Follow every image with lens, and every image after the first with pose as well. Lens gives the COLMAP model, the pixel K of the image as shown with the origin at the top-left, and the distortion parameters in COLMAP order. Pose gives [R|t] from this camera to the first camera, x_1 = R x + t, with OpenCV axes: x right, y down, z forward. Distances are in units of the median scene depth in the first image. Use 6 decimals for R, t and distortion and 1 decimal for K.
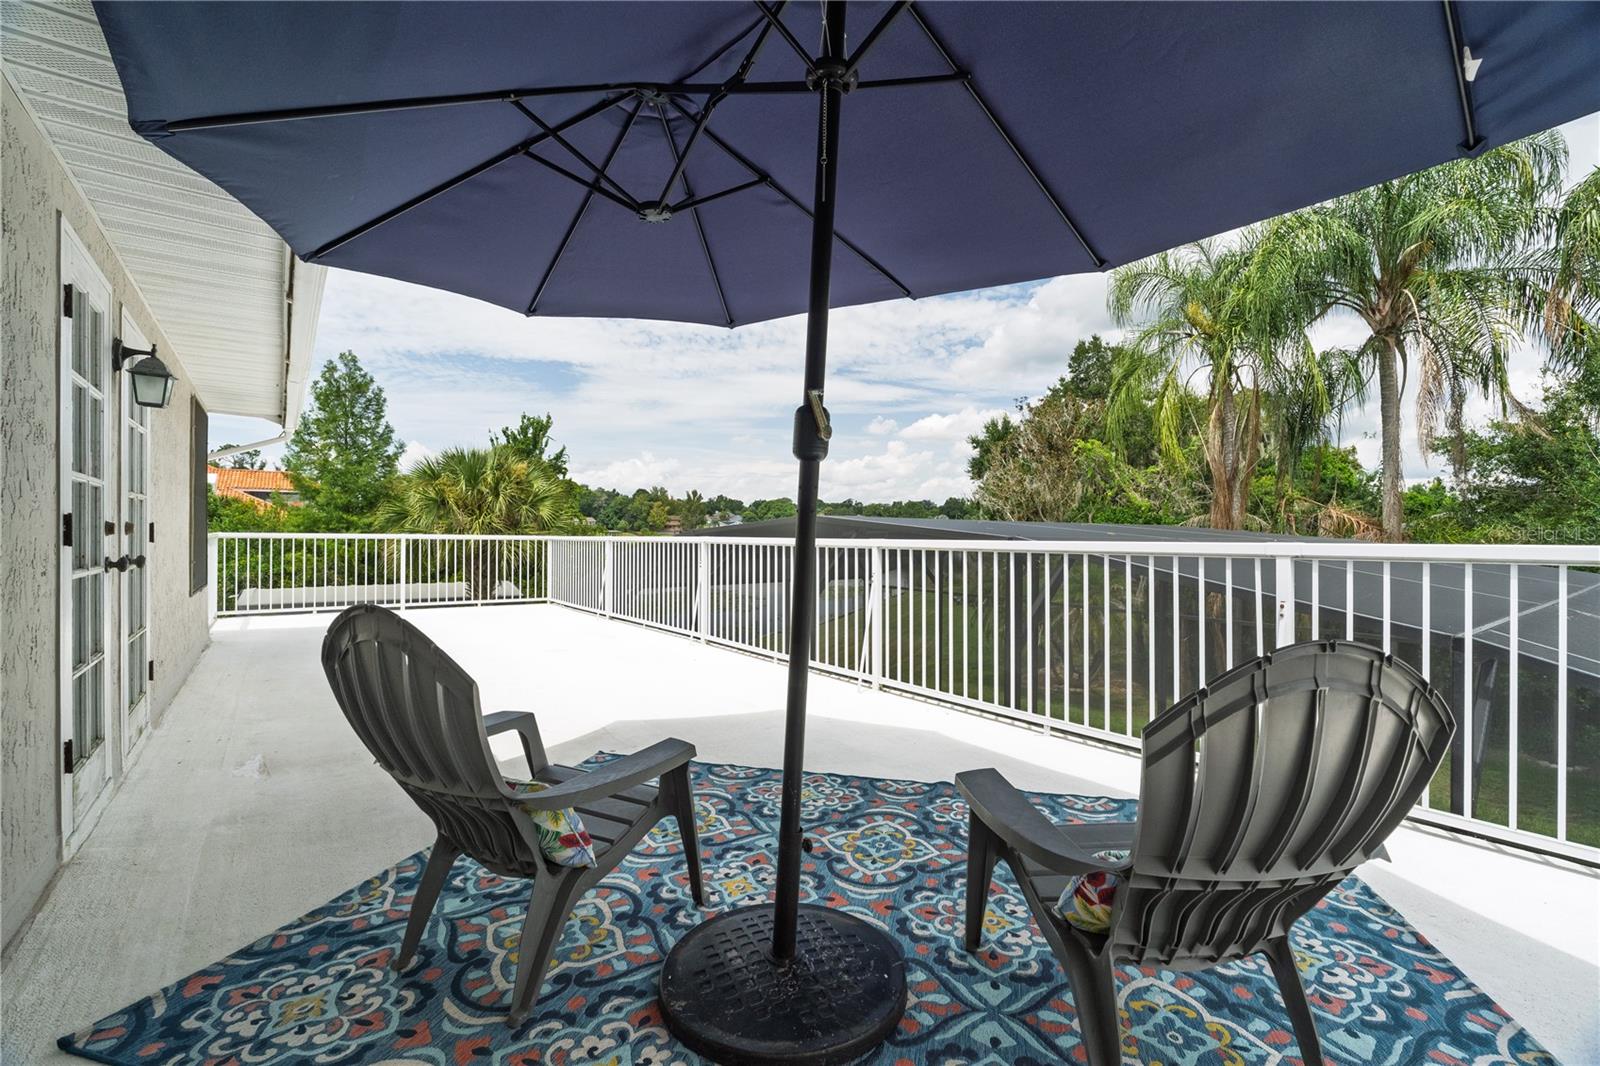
lens RADIAL K [[699.5, 0, 800.7], [0, 699.5, 531.8], [0, 0, 1]] dist [0.002039, -0.000587]
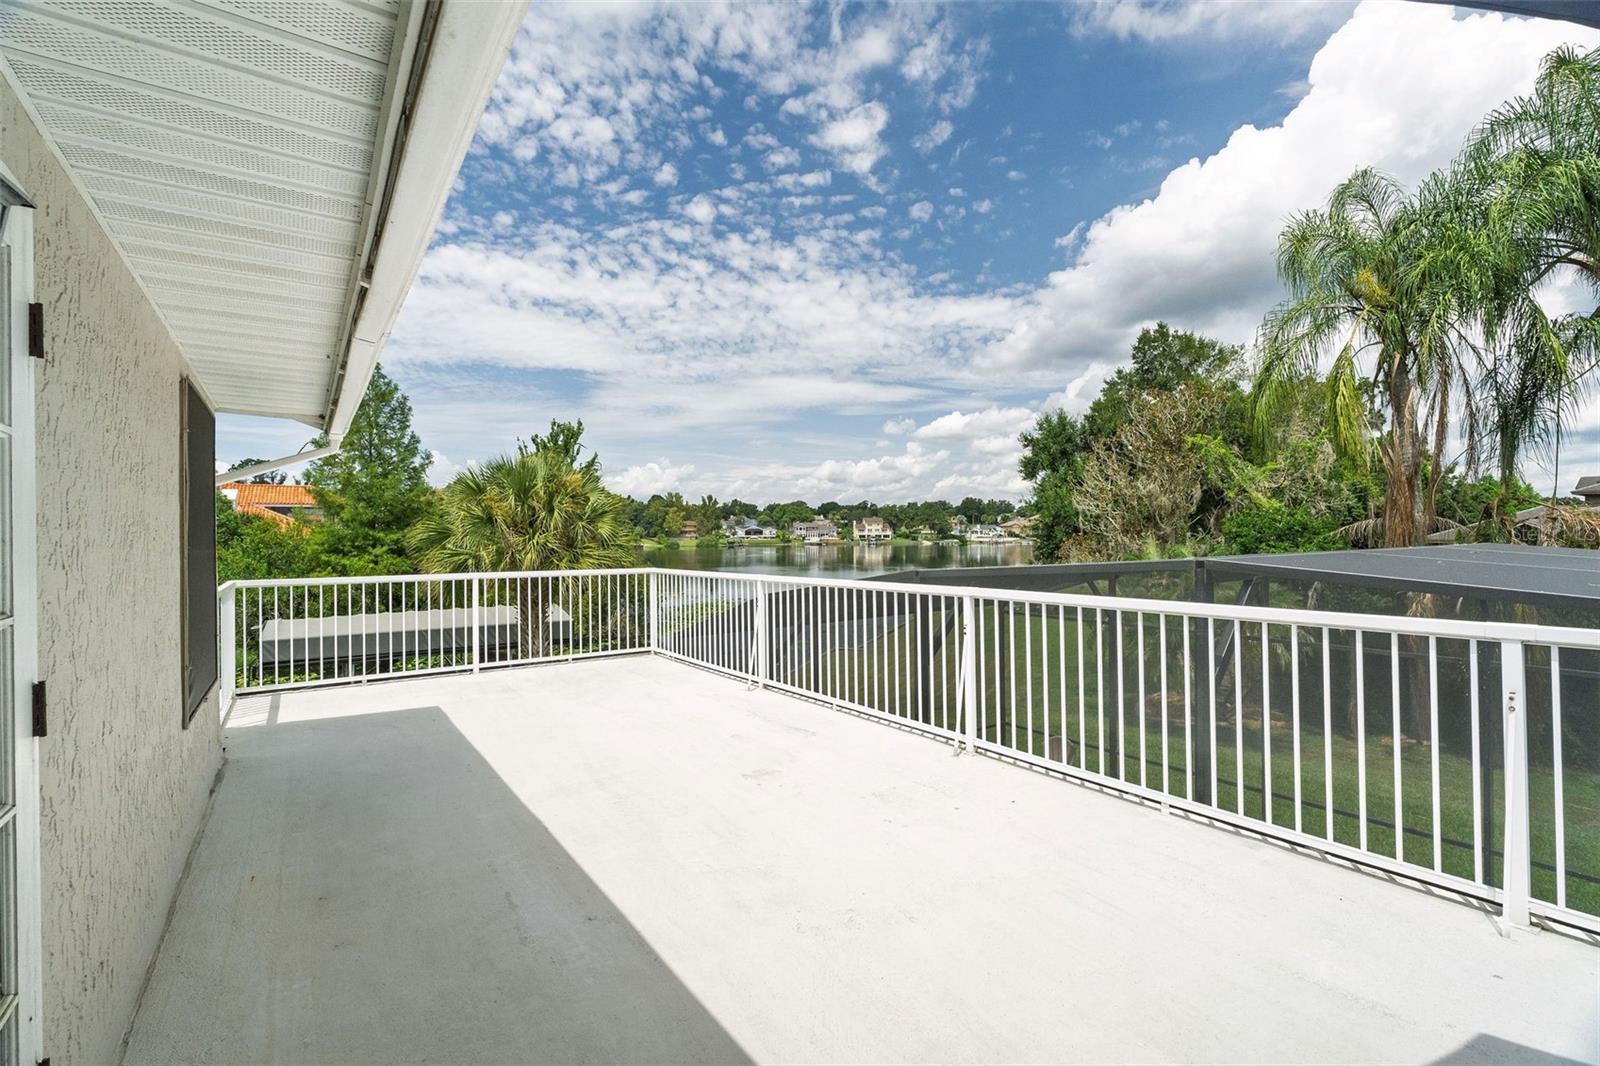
lens RADIAL K [[699.5, 0, 800.5], [0, 699.5, 528.1], [0, 0, 1]] dist [0.002039, -0.000587]
pose [[0.999653, -0.018700, -0.018557, -0.038937], [0.018530, 0.999785, -0.009291, -0.006202], [0.018727, 0.008944, 0.999785, 0.048003]]
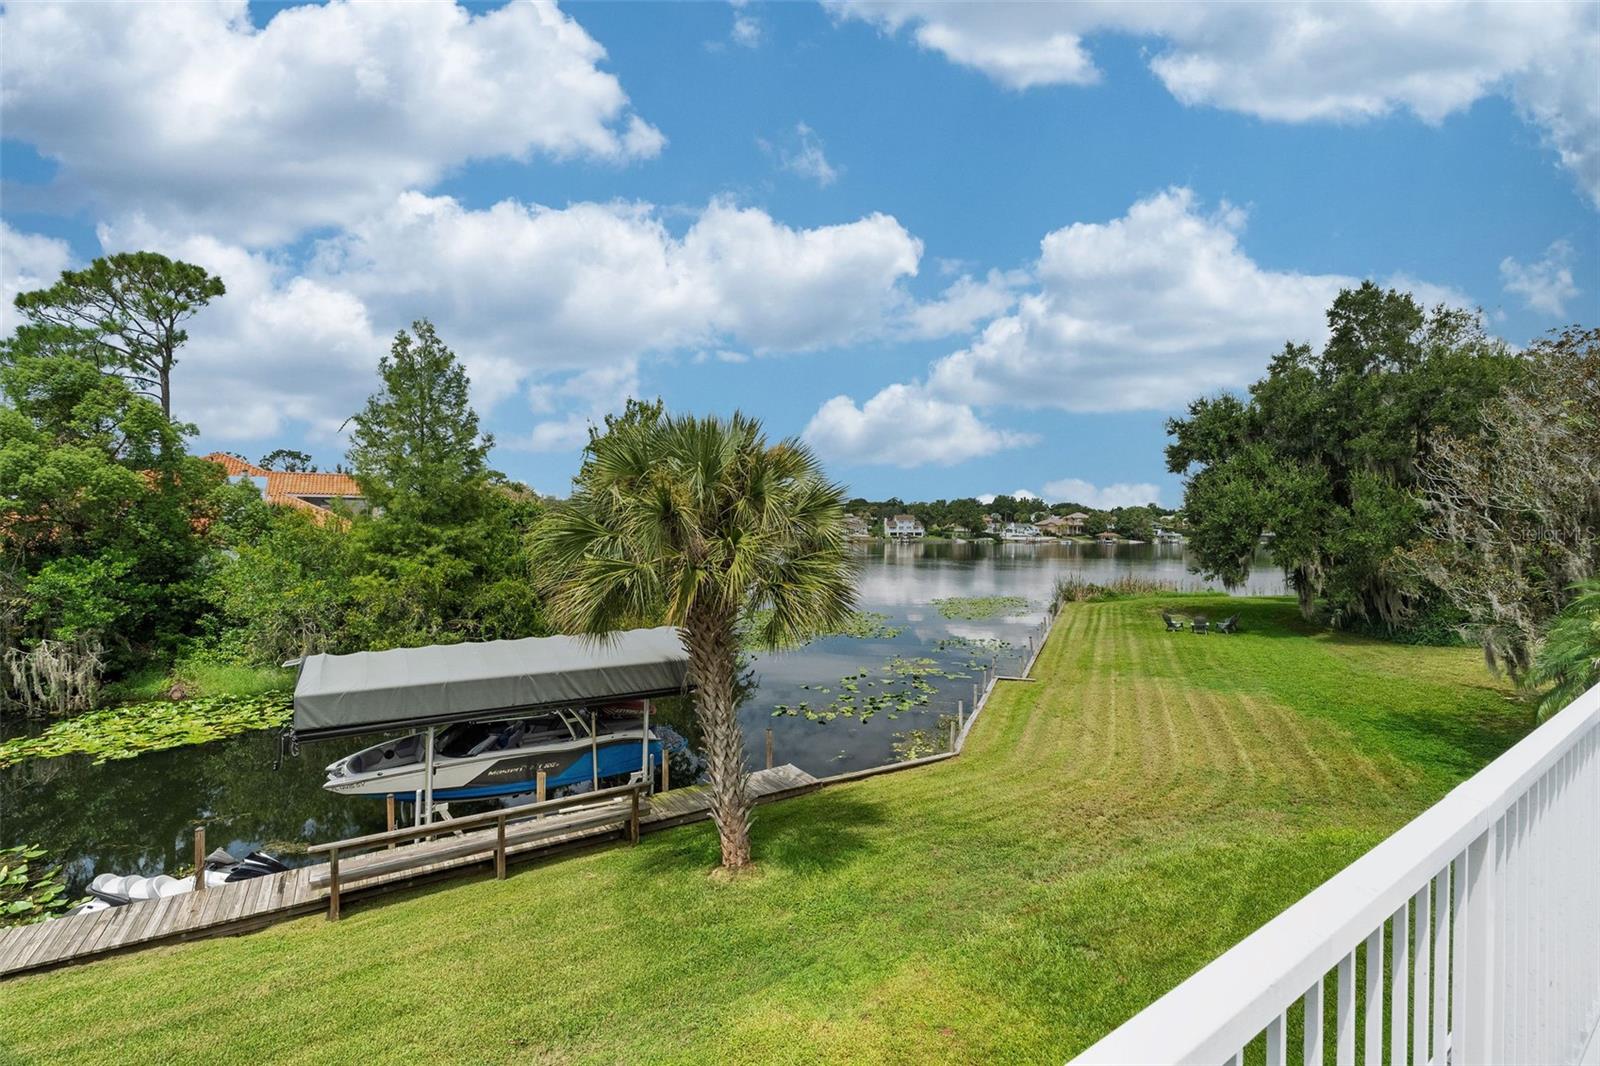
lens RADIAL K [[699.5, 0, 807.5], [0, 699.5, 535.5], [0, 0, 1]] dist [0.002039, -0.000587]
pose [[0.999132, -0.008689, -0.040741, -0.136799], [0.008933, 0.999943, 0.005799, -0.010076], [0.040689, -0.006158, 0.999153, 0.168442]]
